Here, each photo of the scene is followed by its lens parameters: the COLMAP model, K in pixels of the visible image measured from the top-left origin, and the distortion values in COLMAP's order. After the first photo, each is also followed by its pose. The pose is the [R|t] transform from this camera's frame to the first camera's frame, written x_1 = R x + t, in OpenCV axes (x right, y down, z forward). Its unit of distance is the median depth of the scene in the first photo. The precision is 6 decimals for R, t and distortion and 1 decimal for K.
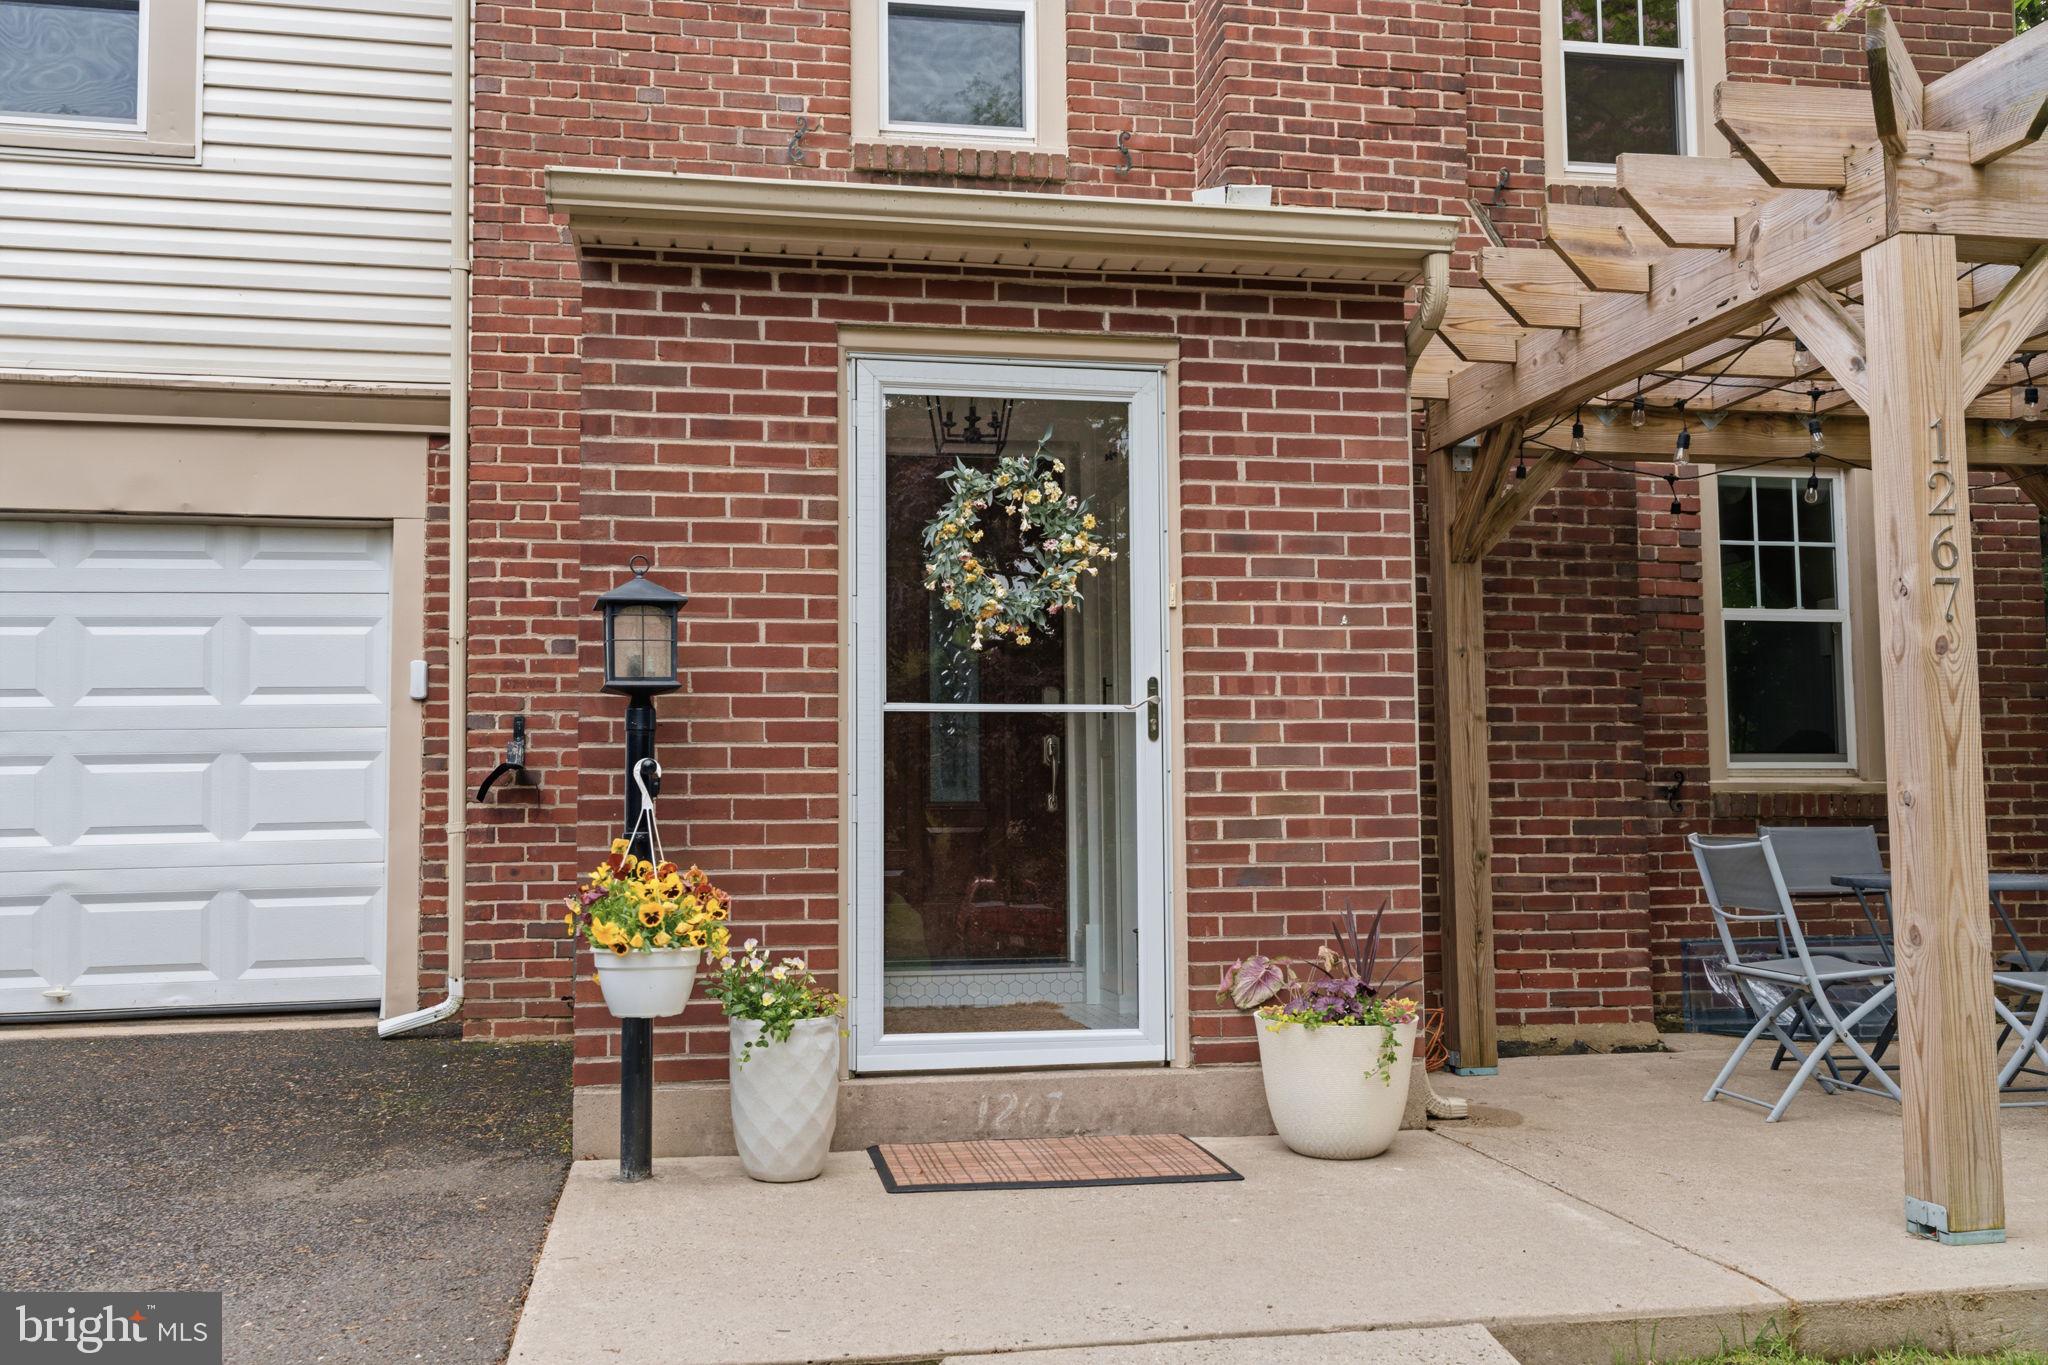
lens RADIAL K [[1818.8, 0, 1023.3], [0, 1818.8, 681.8], [0, 0, 1]] dist [0.005623, 0.002993]
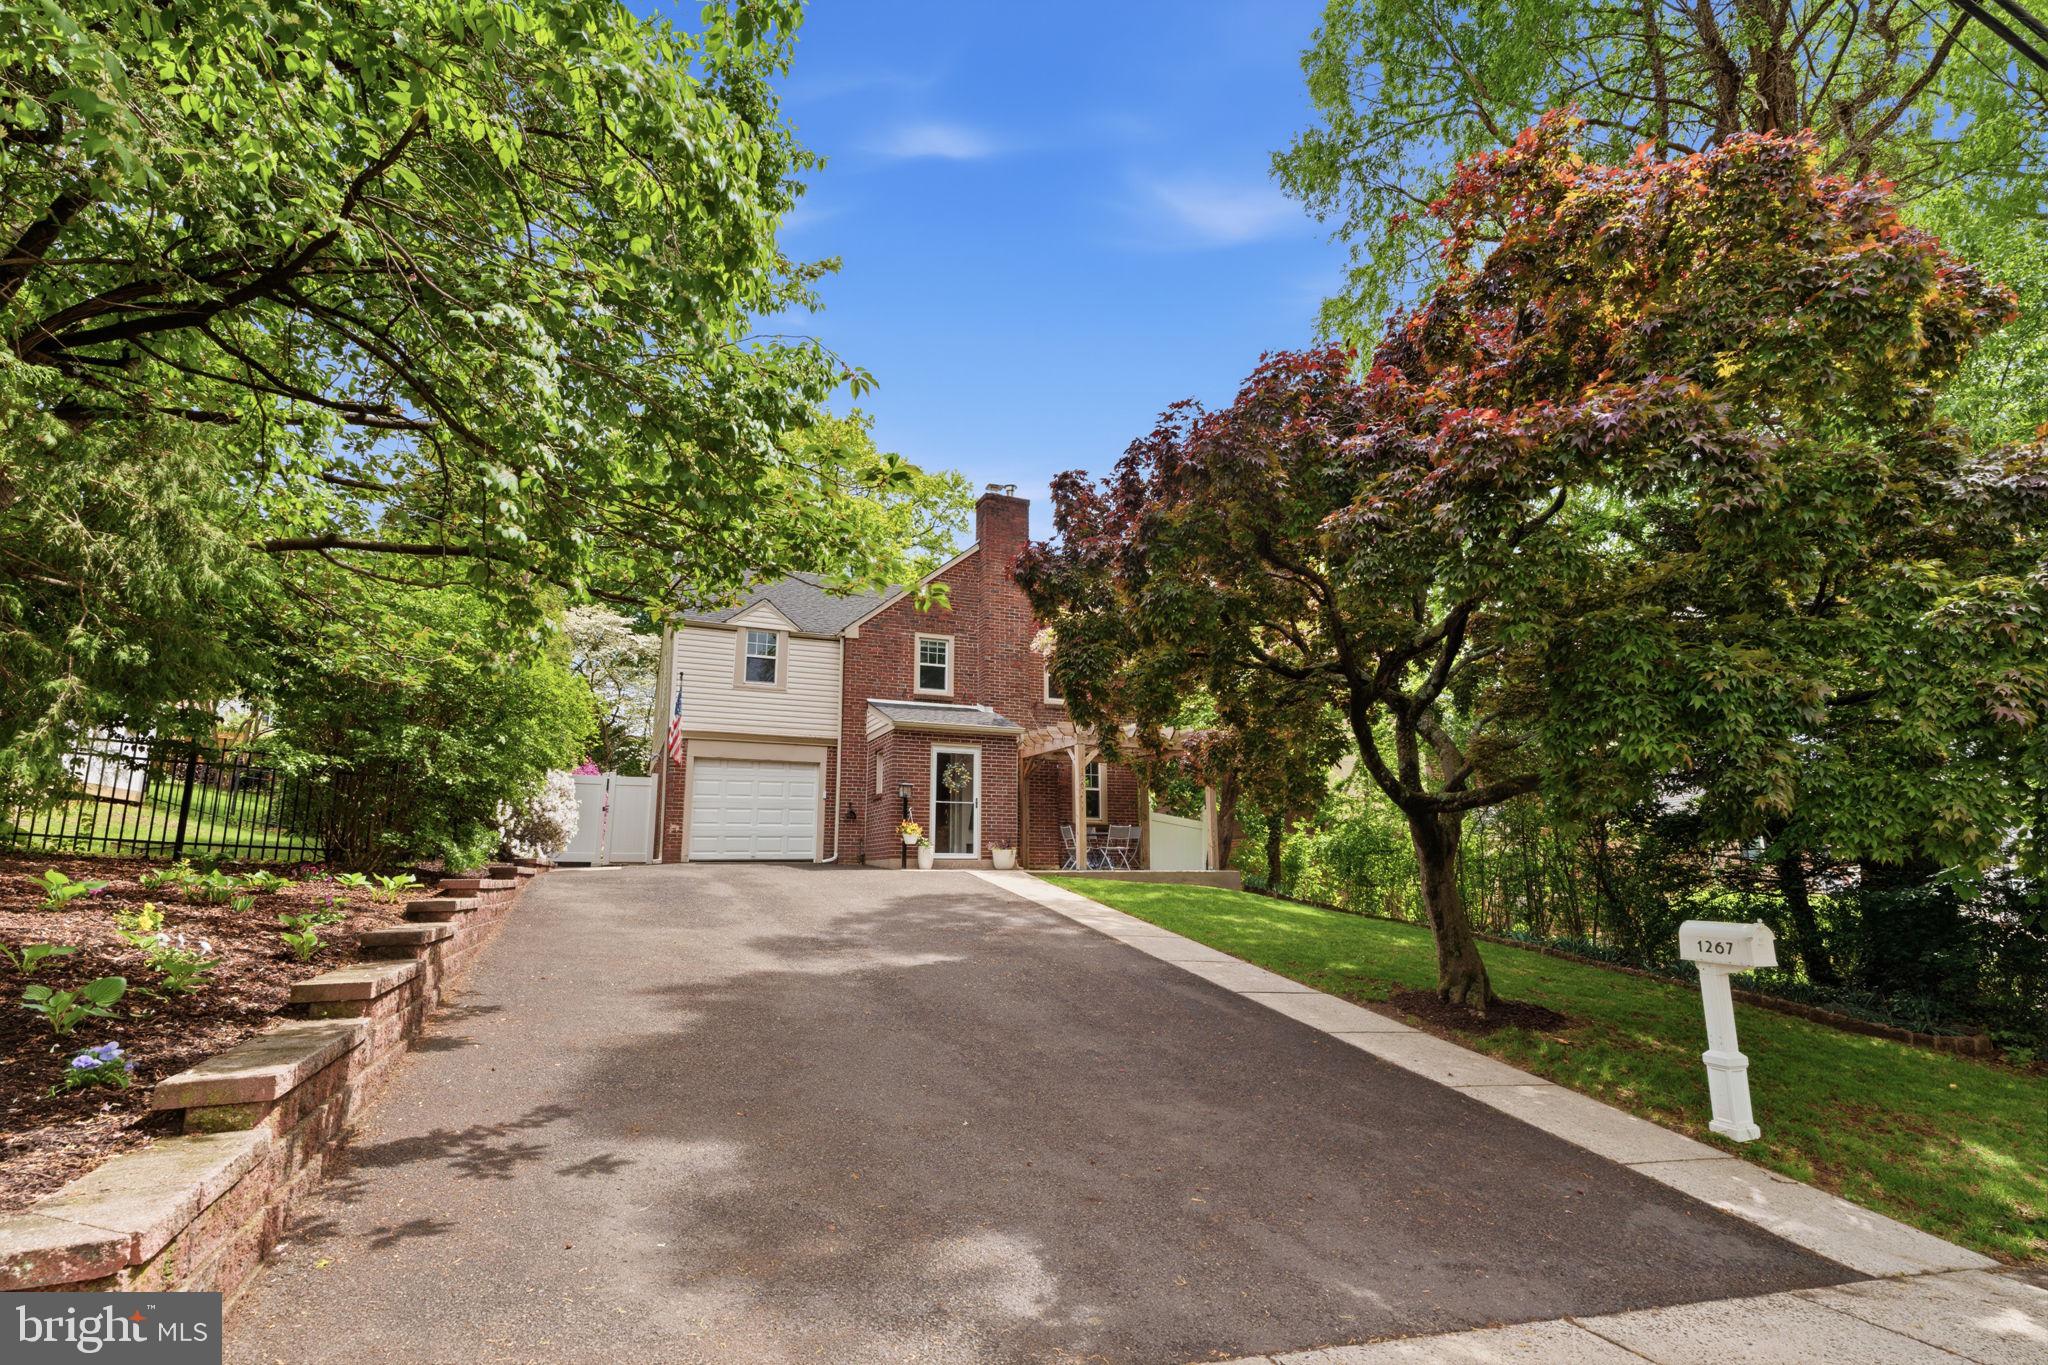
lens RADIAL K [[926.3, 0, 1021.5], [0, 926.3, 681.9], [0, 0, 1]] dist [-0.002958, 0.001104]
pose [[0.975625, 0.052044, 0.213186, -0.478906], [-0.024701, 0.991341, -0.128968, 0.008561], [-0.218052, 0.120559, 0.968462, -2.183515]]
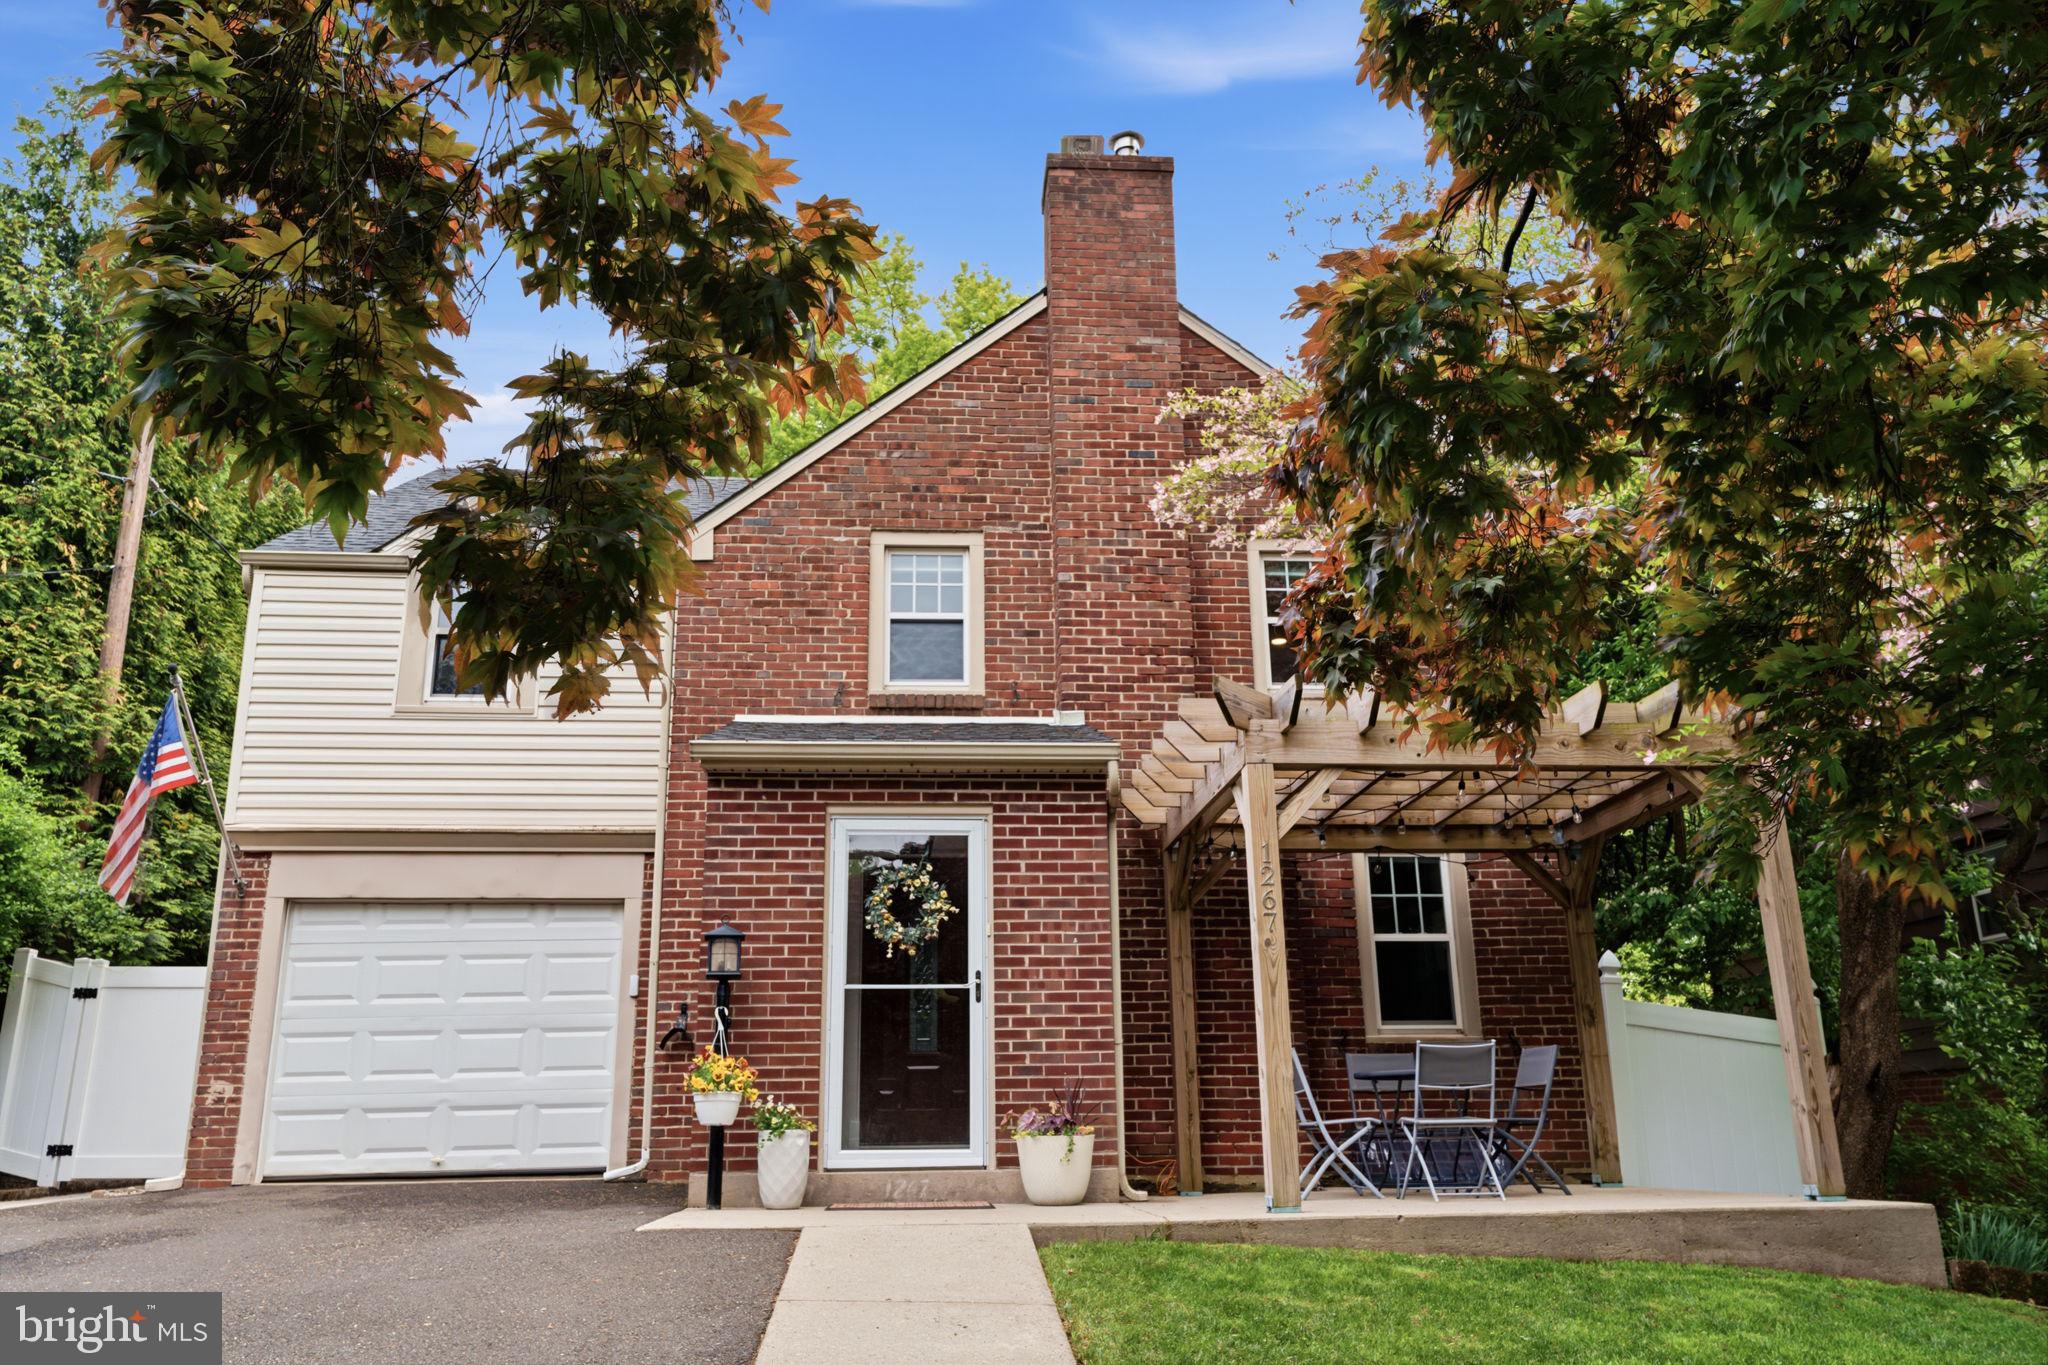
lens RADIAL K [[1556.1, 0, 1026.0], [0, 1556.1, 684.1], [0, 0, 1]] dist [0.004769, 0.000293]
pose [[0.994905, -0.034310, -0.094797, 0.294139], [0.013251, 0.976654, -0.214411, 0.057482], [0.099941, 0.212063, 0.972132, -0.737993]]
